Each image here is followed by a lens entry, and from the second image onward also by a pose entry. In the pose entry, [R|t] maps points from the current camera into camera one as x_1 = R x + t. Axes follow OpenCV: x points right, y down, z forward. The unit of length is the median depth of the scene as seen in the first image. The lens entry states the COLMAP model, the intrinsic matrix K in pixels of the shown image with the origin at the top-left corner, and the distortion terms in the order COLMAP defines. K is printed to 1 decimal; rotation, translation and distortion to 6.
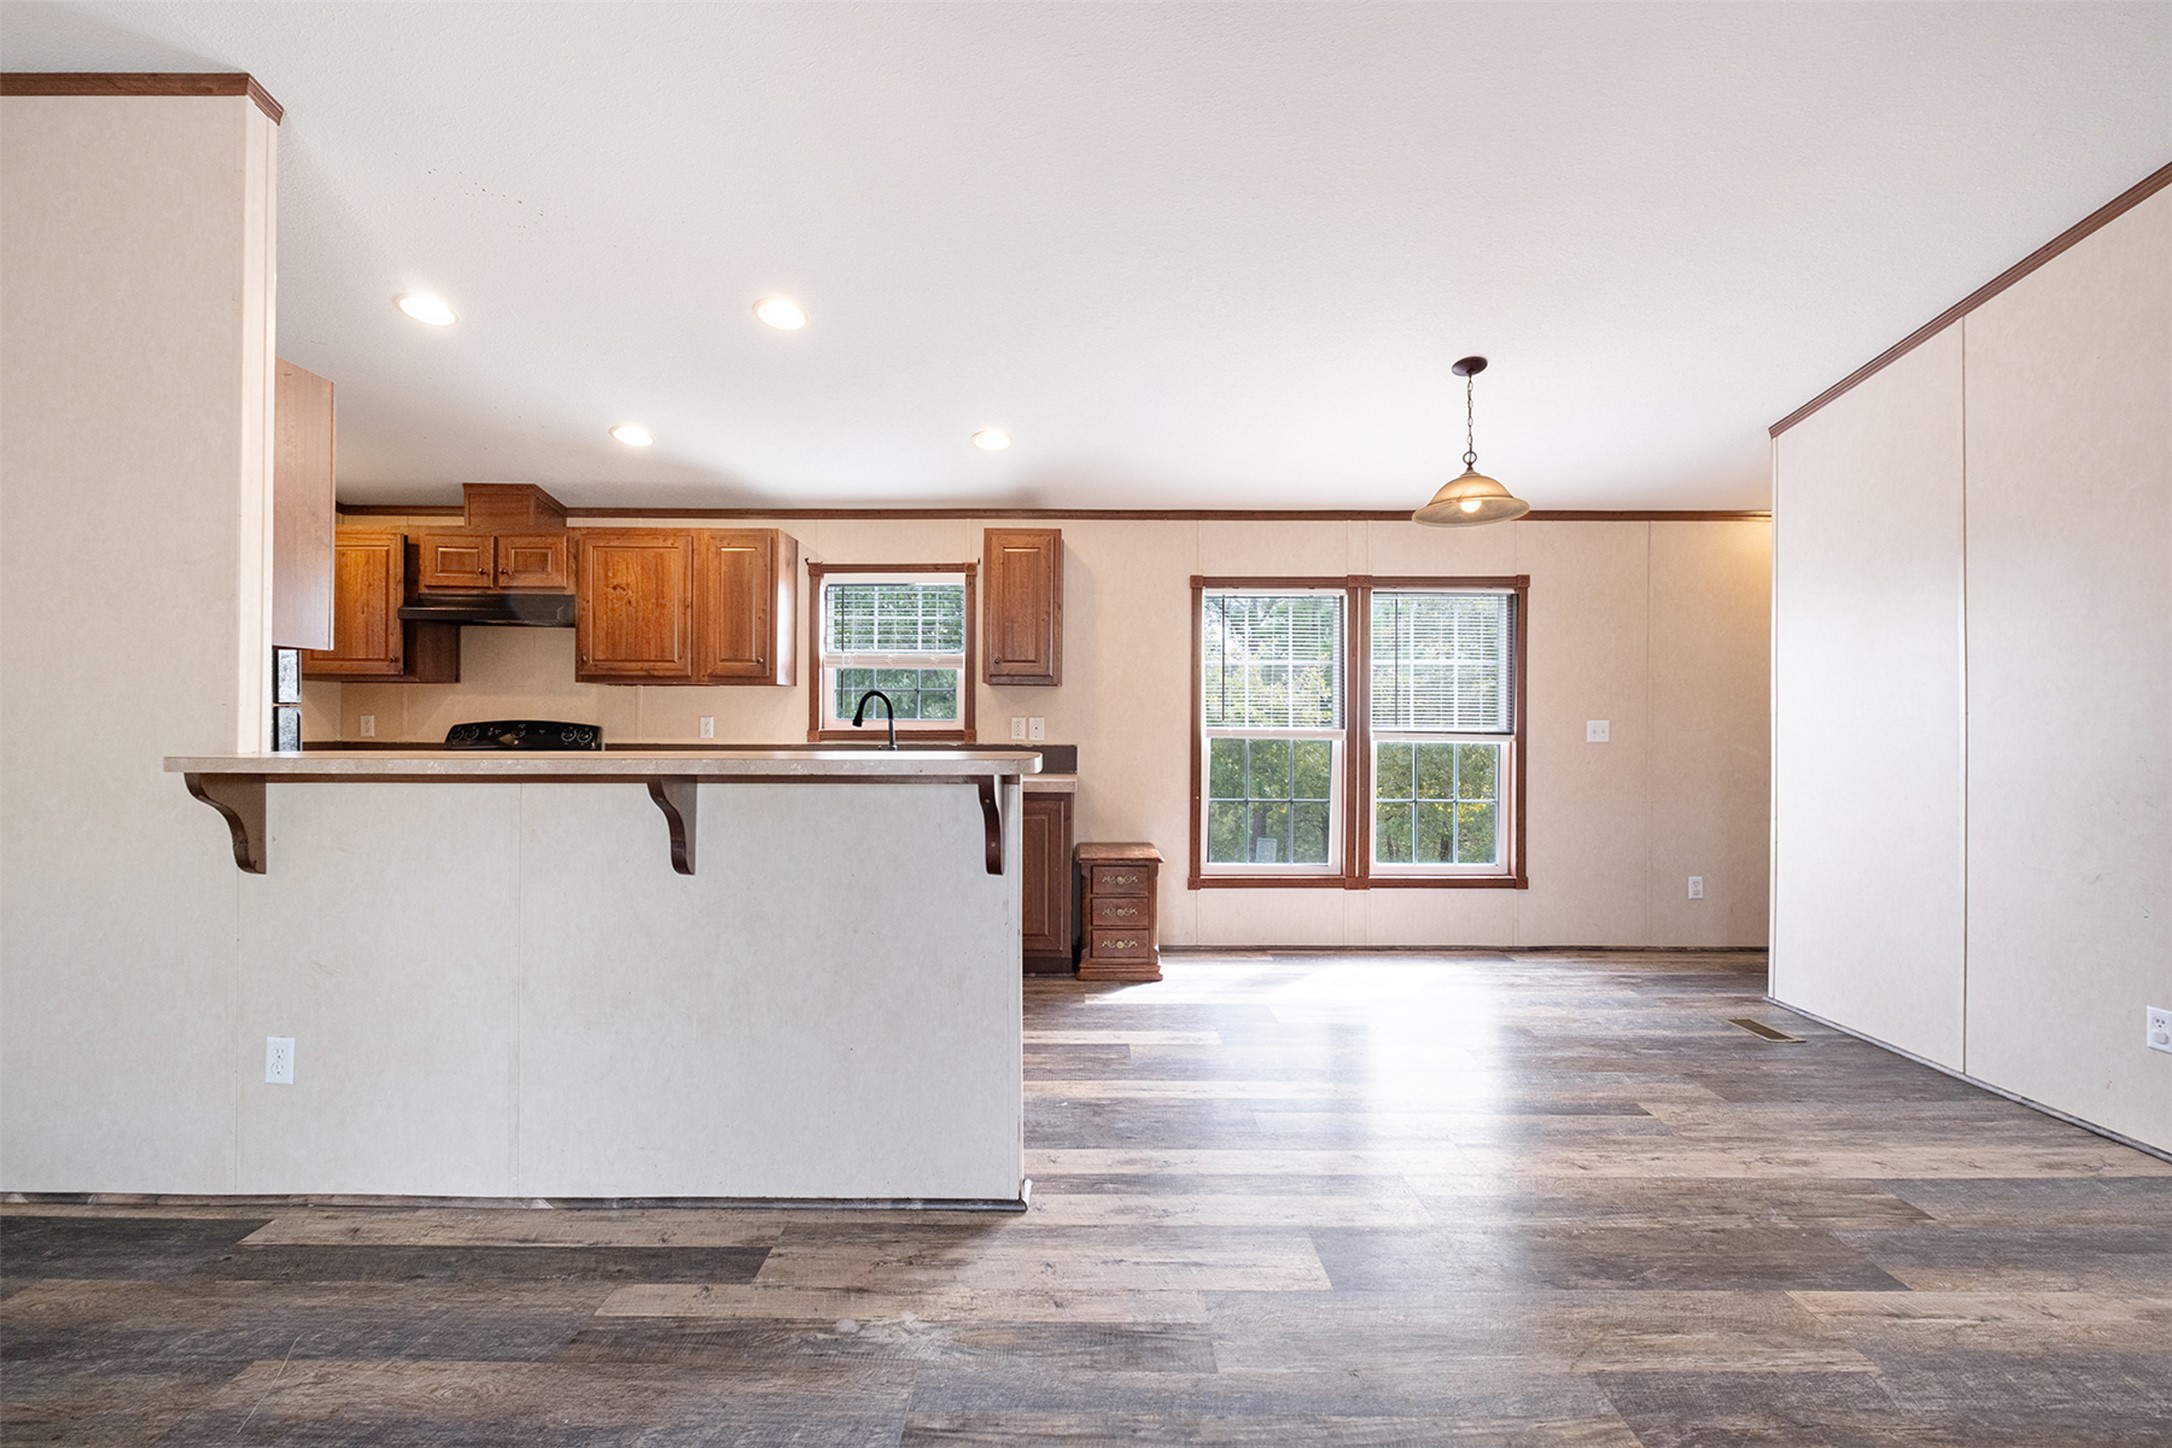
lens RADIAL K [[943.6, 0, 1079.5], [0, 943.6, 724.6], [0, 0, 1]] dist [0.000013, -0.004224]
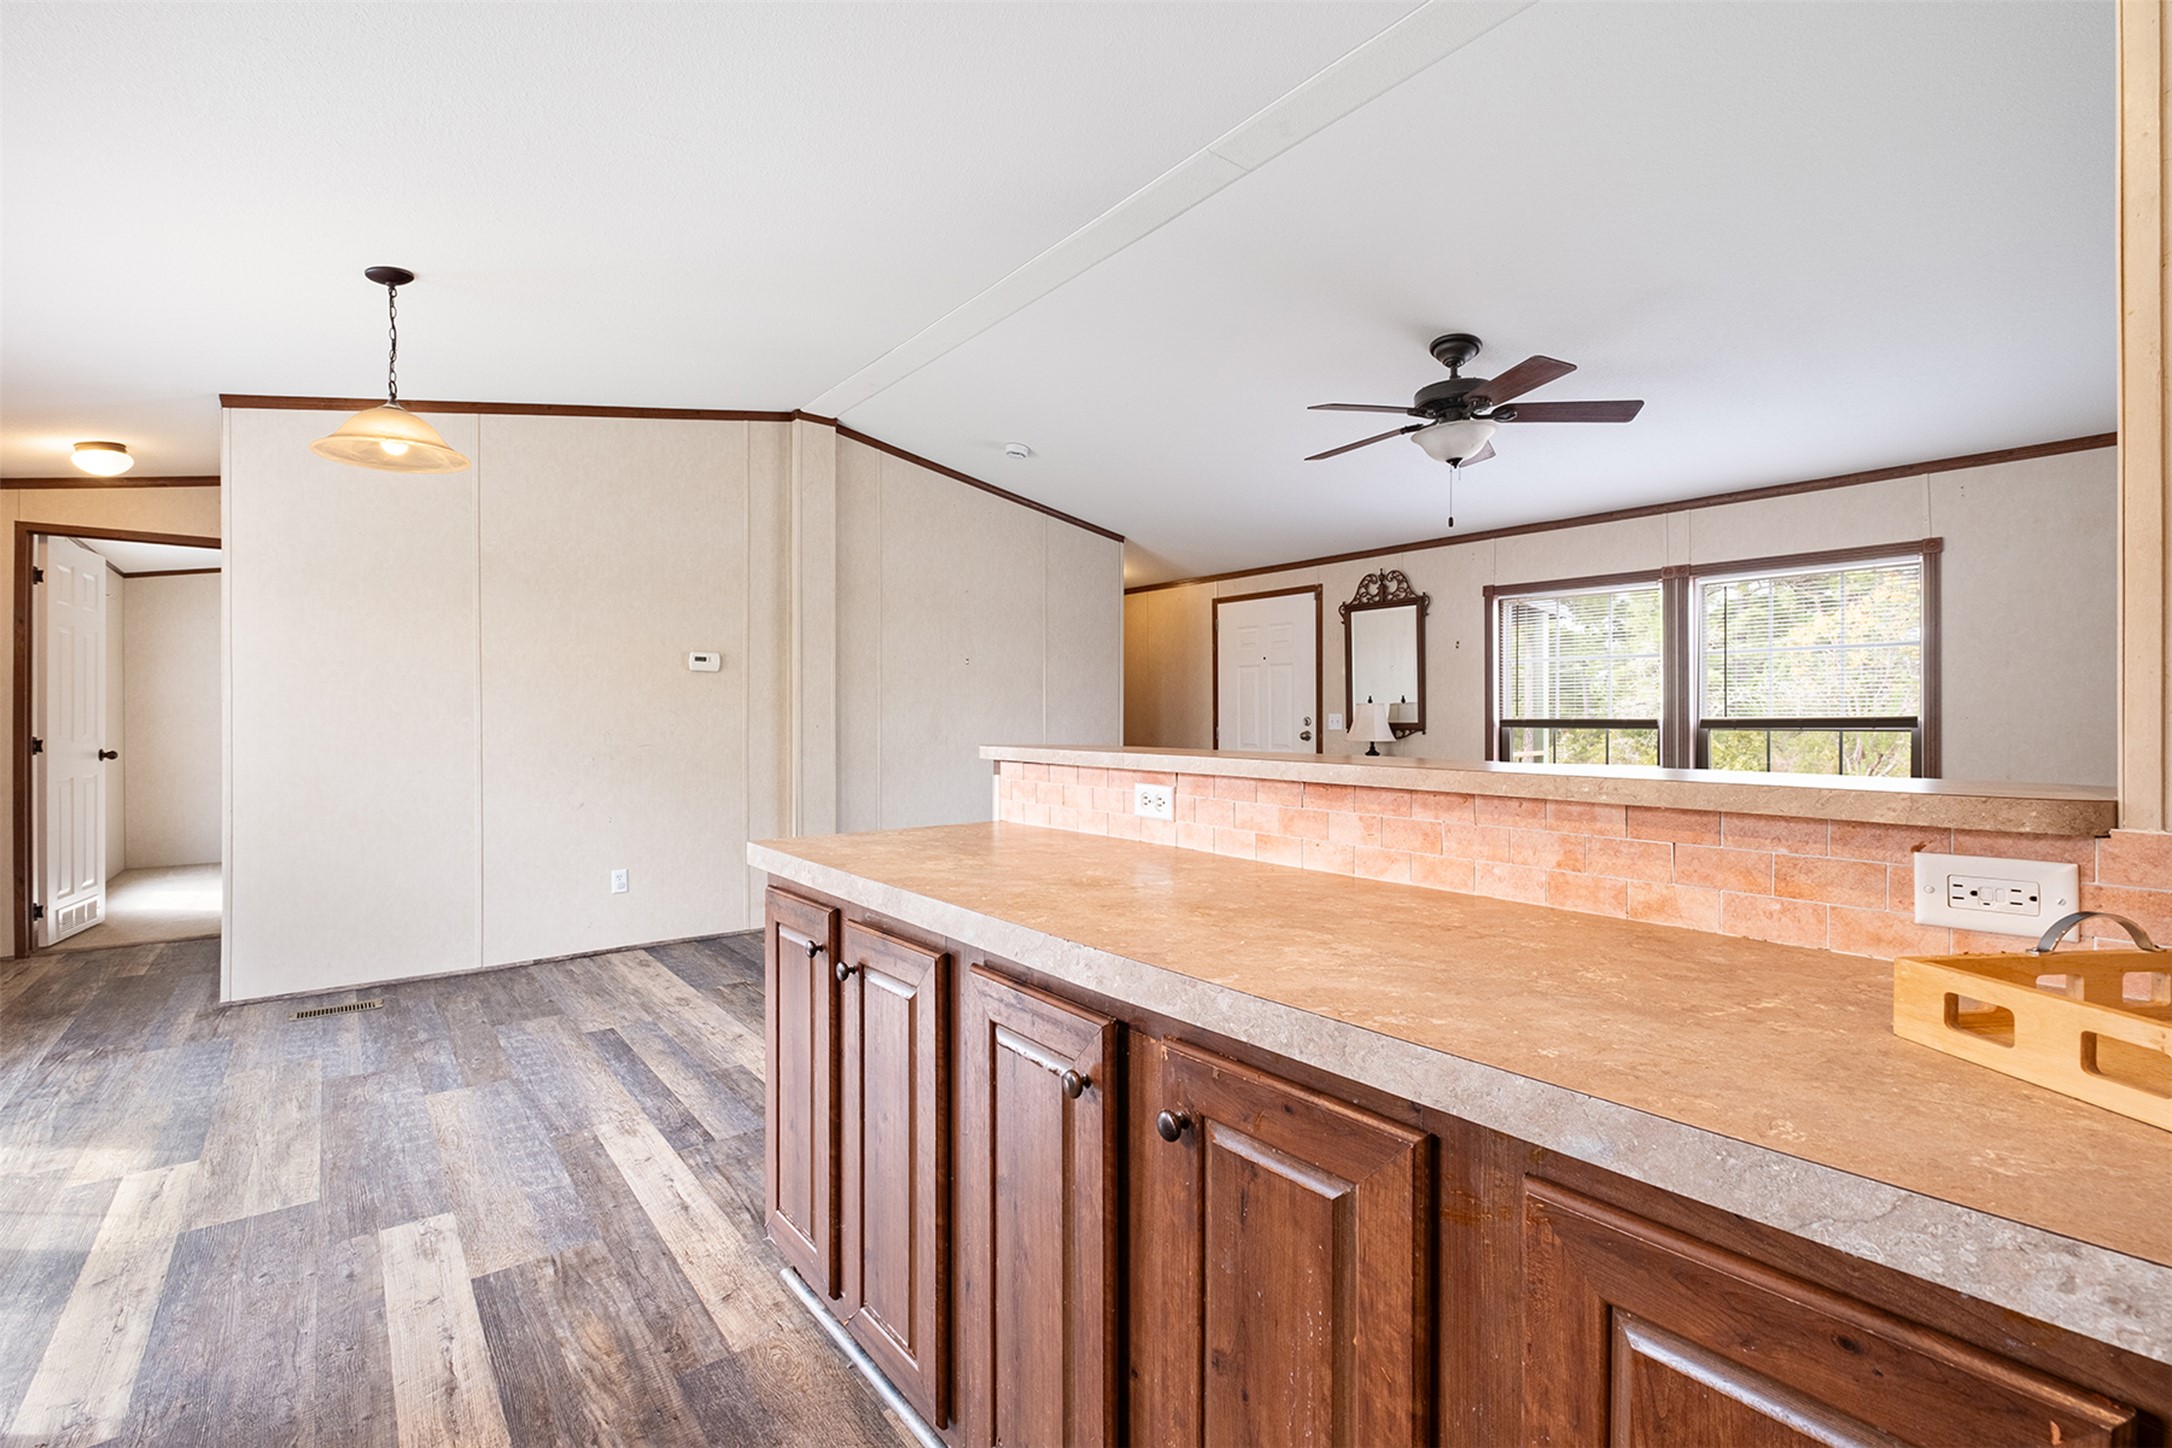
lens RADIAL K [[940.4, 0, 1080.6], [0, 940.4, 718.9], [0, 0, 1]] dist [-0.001094, -0.004090]
pose [[-0.625400, -0.006478, 0.780277, -0.635177], [-0.003732, 0.999979, 0.005311, -0.001862], [-0.780295, 0.000410, -0.625411, 1.107505]]
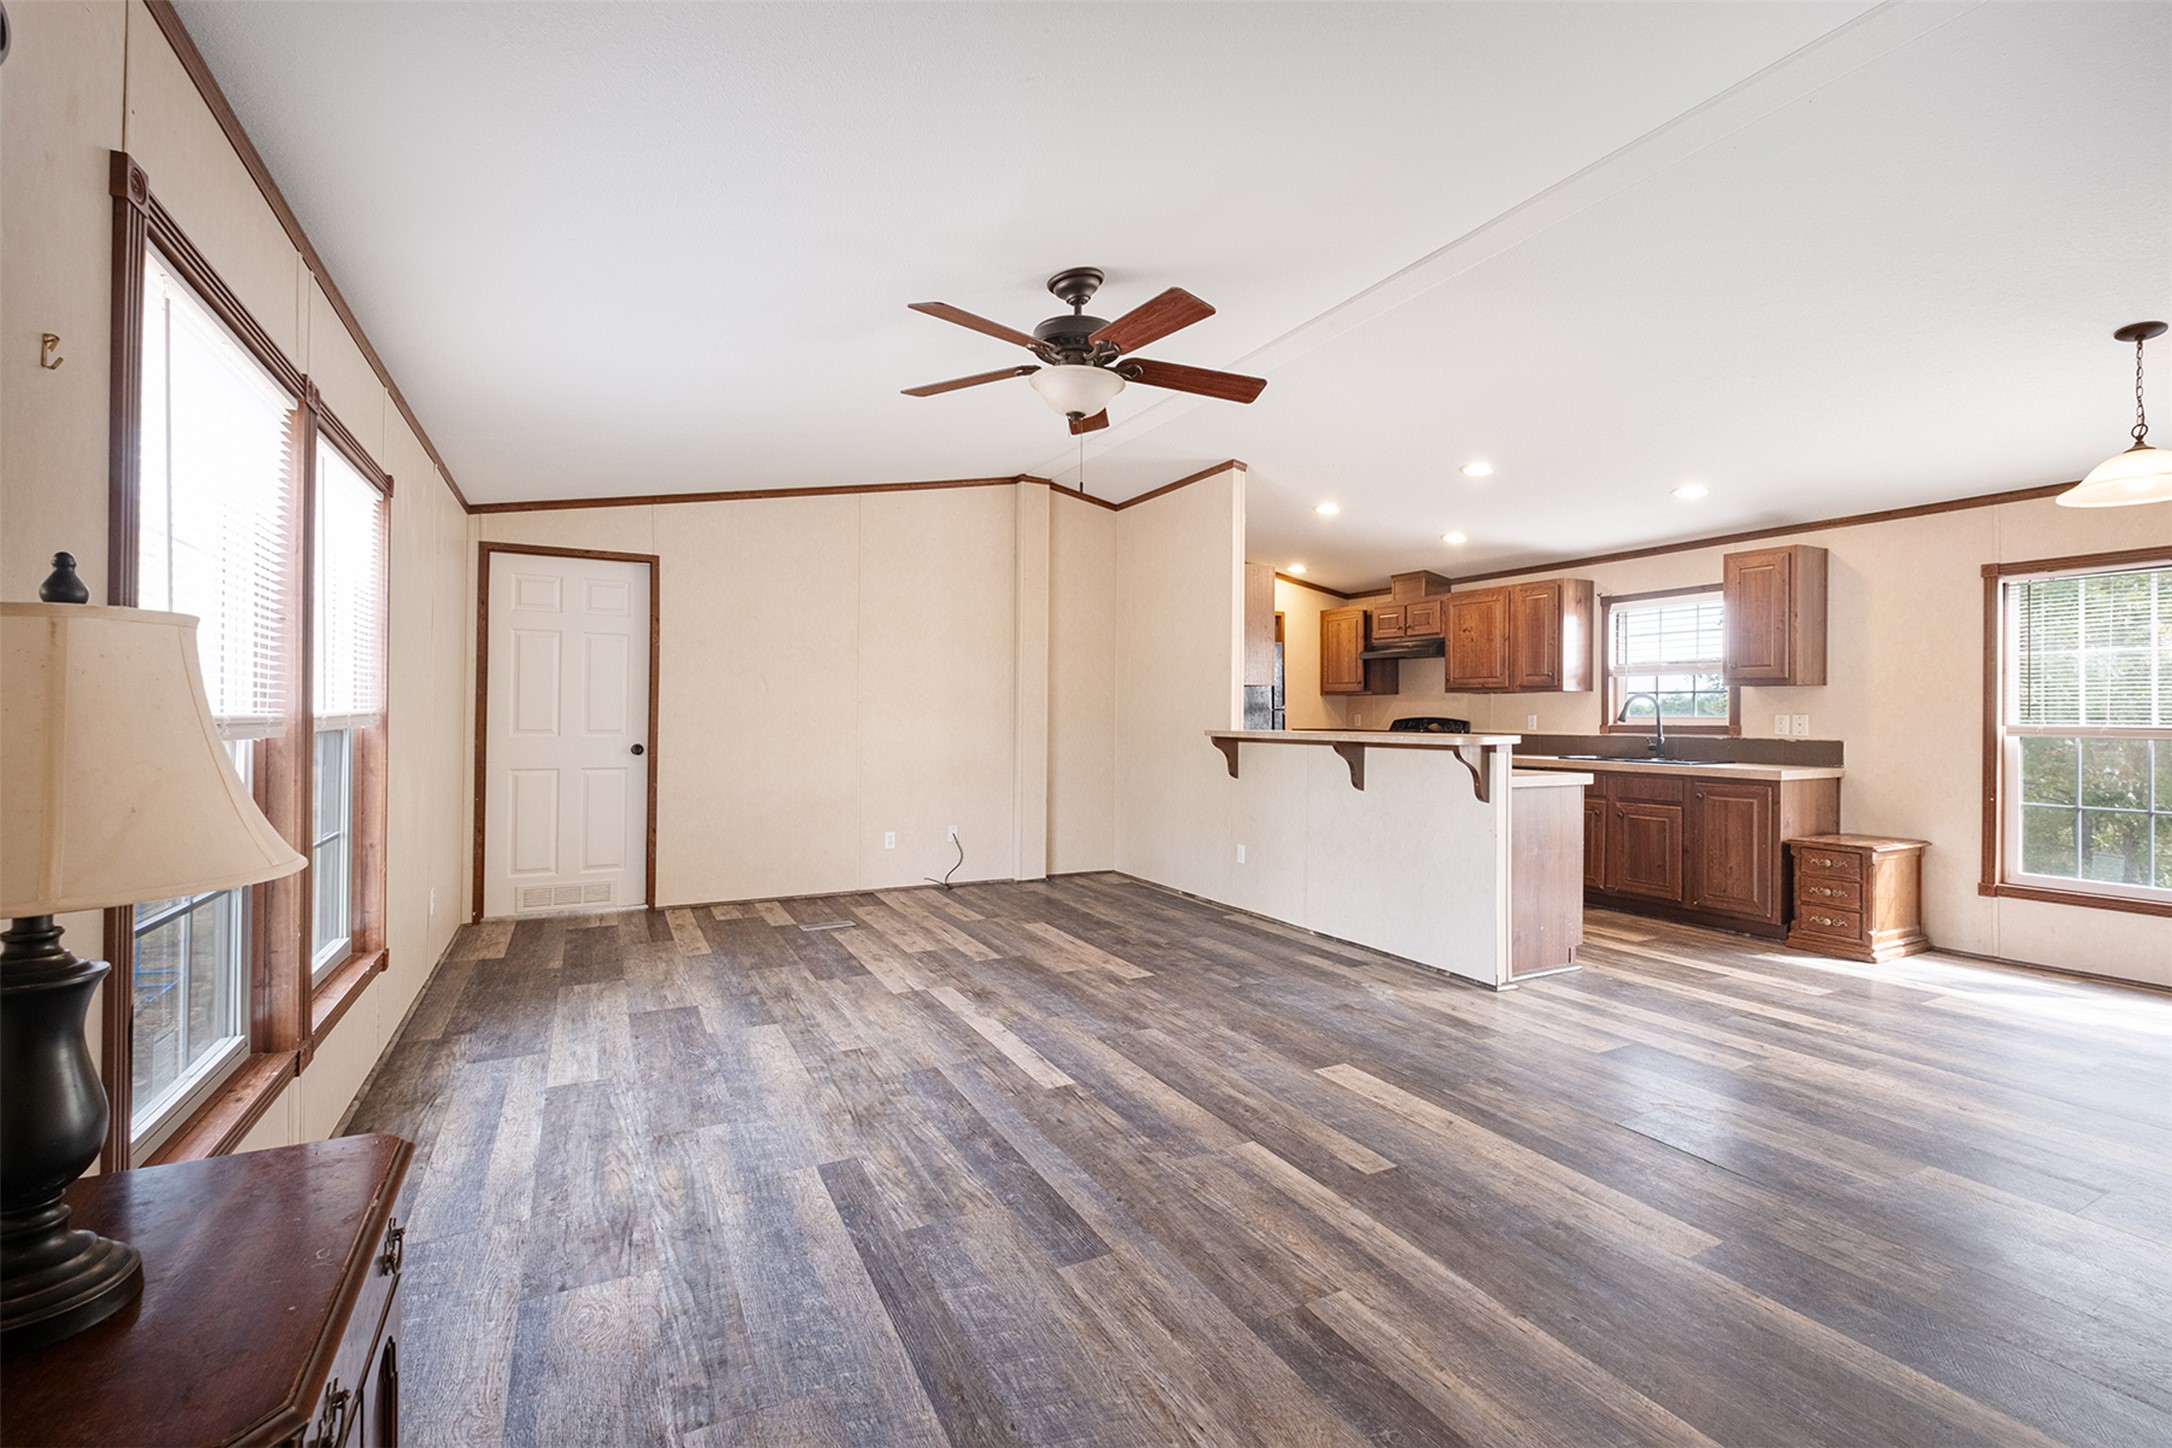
lens RADIAL K [[940.4, 0, 1080.6], [0, 940.4, 718.9], [0, 0, 1]] dist [-0.001094, -0.004090]
pose [[0.460177, 0.001939, -0.887825, 0.789050], [-0.005111, 0.999987, -0.000465, 0.003219], [0.887812, 0.004751, 0.460181, -0.353259]]
